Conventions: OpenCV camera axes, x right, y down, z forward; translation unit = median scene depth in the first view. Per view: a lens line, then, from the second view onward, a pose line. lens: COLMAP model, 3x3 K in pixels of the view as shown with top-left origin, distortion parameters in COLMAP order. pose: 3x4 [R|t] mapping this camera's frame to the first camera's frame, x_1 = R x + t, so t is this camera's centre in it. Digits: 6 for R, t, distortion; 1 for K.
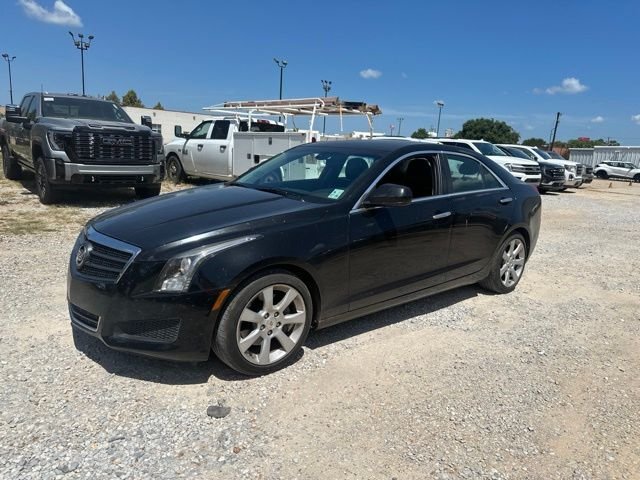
lens RADIAL K [[453.1, 0, 320.0], [0, 453.1, 240.0], [0, 0, 1]] dist [-0.002608, -0.012299]
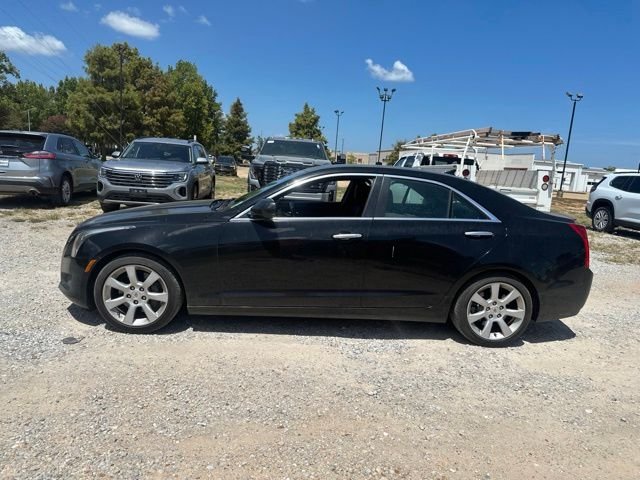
lens RADIAL K [[452.7, 0, 318.6], [0, 452.7, 245.4], [0, 0, 1]] dist [-0.006264, -0.009134]
pose [[0.798182, 0.096398, -0.594653, 0.647242], [-0.141329, 0.989529, -0.029289, 0.003800], [0.585603, 0.107420, 0.803449, 0.144260]]
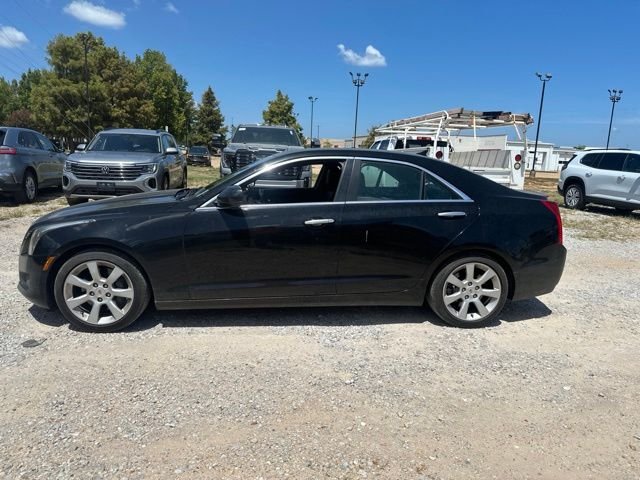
lens RADIAL K [[453.1, 0, 320.0], [0, 453.1, 240.0], [0, 0, 1]] dist [-0.002608, -0.012299]
pose [[0.829275, 0.072366, -0.554135, 0.645069], [-0.100058, 0.994784, -0.019828, 0.003494], [0.549810, 0.071889, 0.832190, 0.170693]]
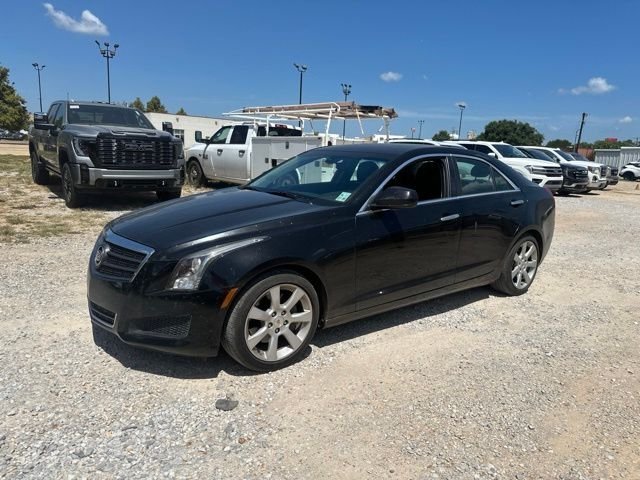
lens RADIAL K [[453.1, 0, 320.0], [0, 453.1, 240.0], [0, 0, 1]] dist [-0.002608, -0.012299]
pose [[0.998959, 0.000133, -0.045616, 0.020687], [-0.000463, 0.999974, -0.007218, 0.002822], [0.045614, 0.007231, 0.998933, -0.020055]]
